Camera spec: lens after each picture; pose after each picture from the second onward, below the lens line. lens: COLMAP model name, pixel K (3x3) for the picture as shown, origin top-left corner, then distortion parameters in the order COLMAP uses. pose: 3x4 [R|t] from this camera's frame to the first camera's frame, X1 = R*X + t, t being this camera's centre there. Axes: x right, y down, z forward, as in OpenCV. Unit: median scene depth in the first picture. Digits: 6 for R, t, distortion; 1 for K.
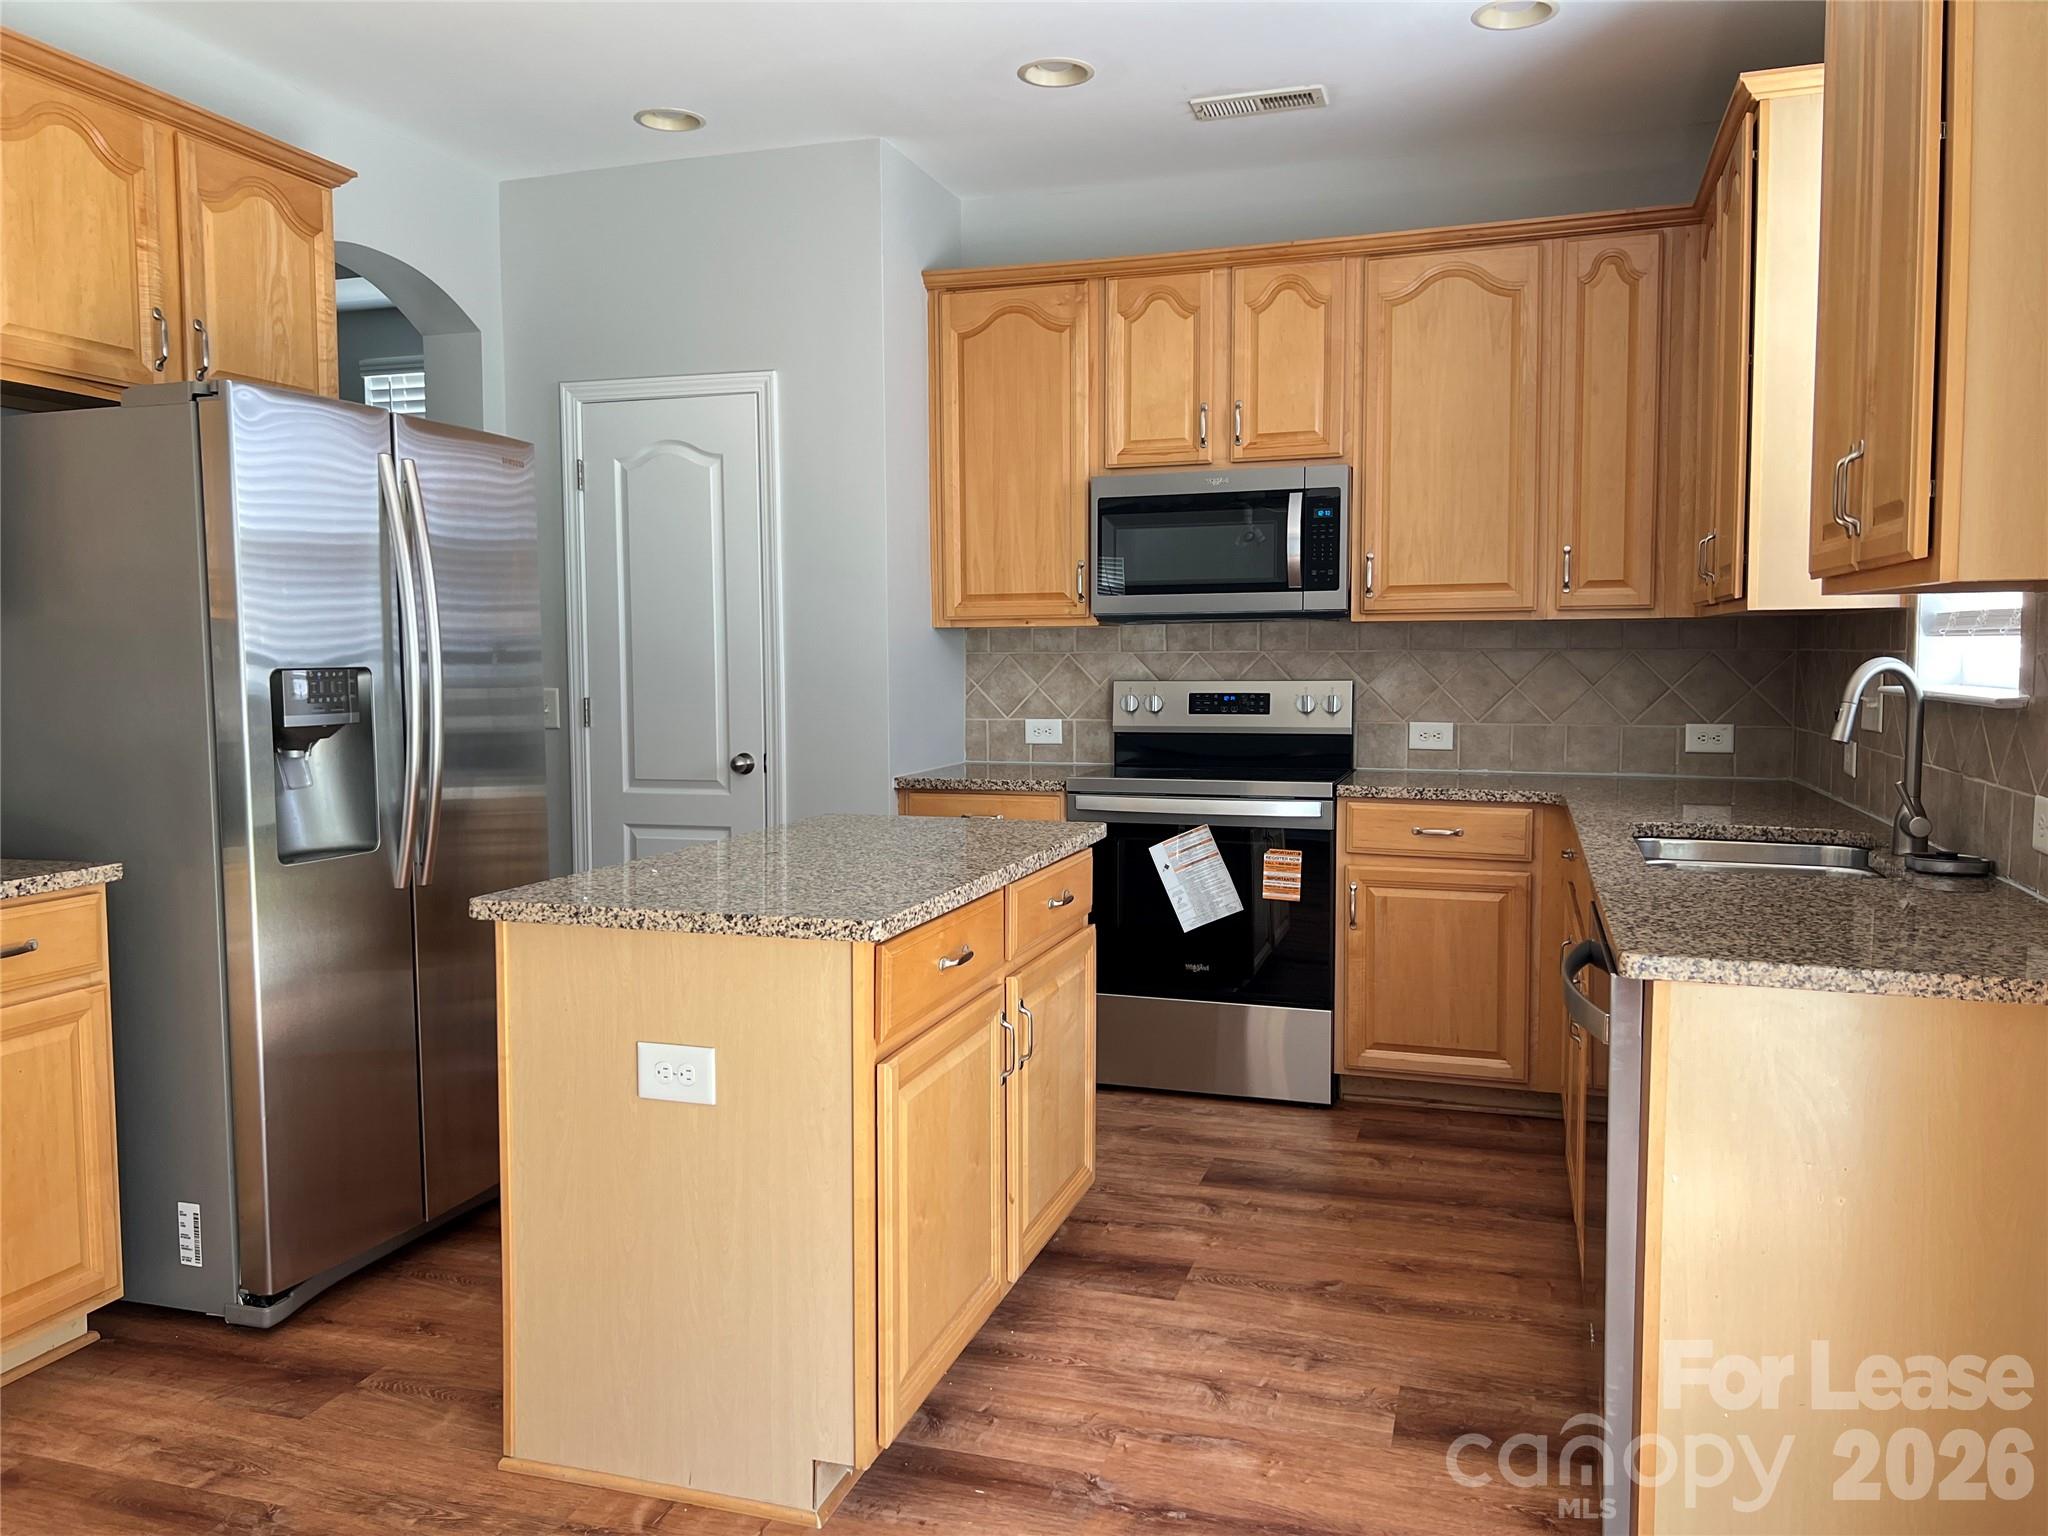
lens RADIAL K [[1529.1, 0, 1014.1], [0, 1529.1, 762.4], [0, 0, 1]] dist [0.054568, -0.059582]
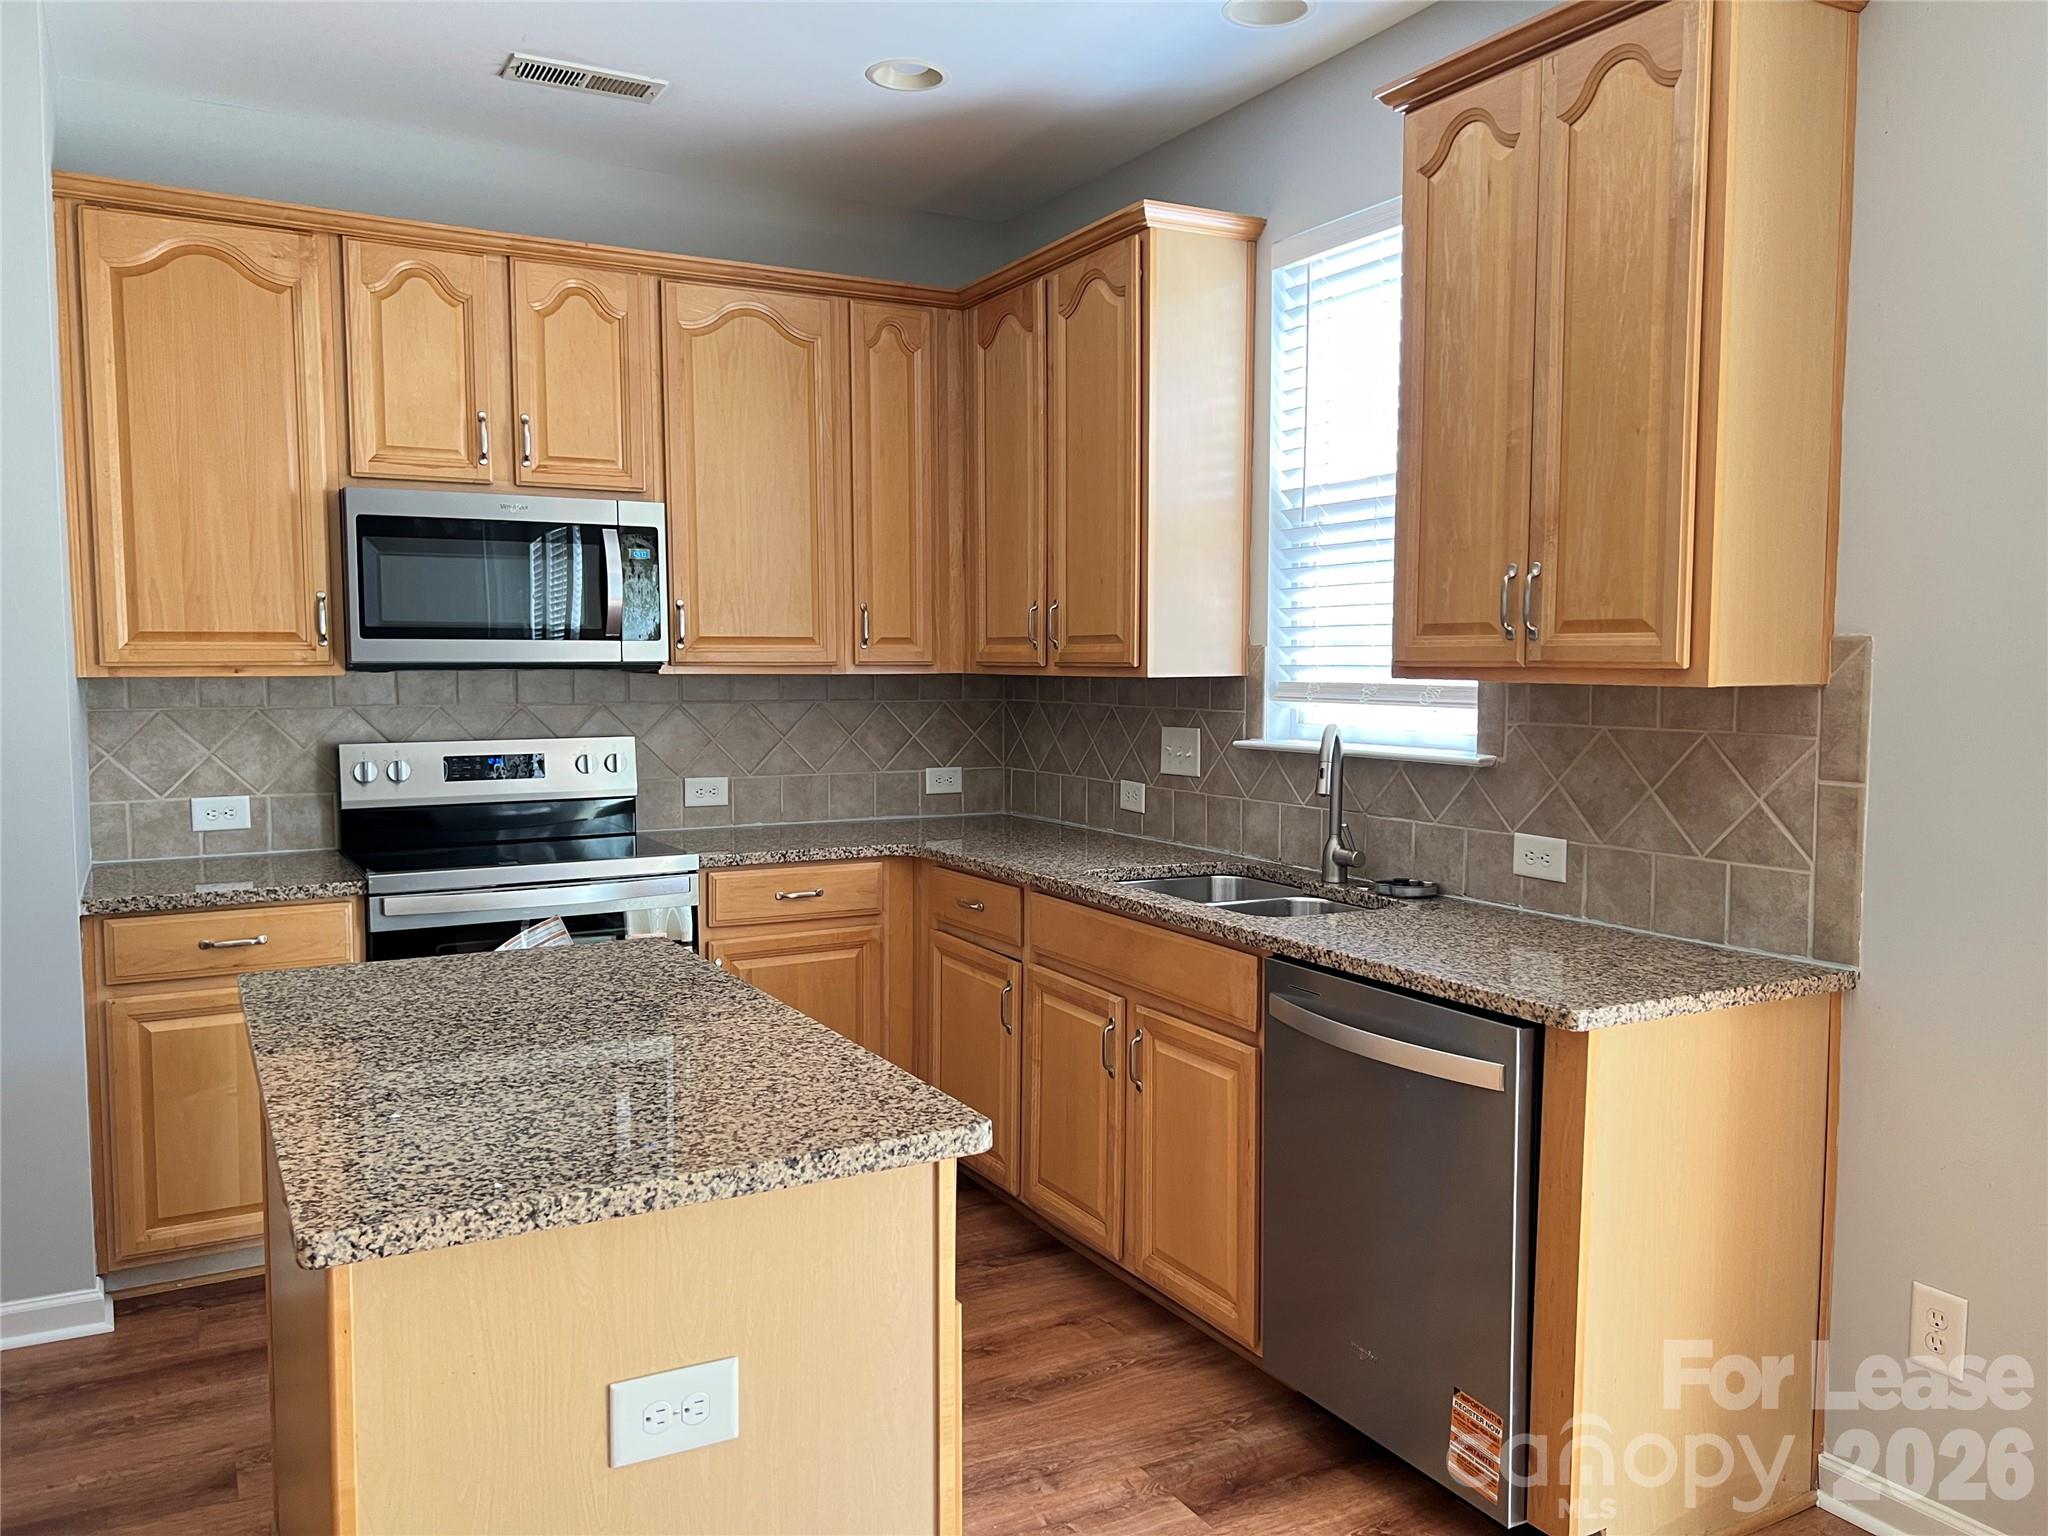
lens RADIAL K [[1529.1, 0, 1022.2], [0, 1529.1, 778.8], [0, 0, 1]] dist [0.054568, -0.059582]
pose [[0.683123, -0.053359, 0.728352, -0.299906], [0.050405, 0.998394, 0.025867, -0.041820], [-0.728562, 0.019042, 0.684715, 0.215982]]
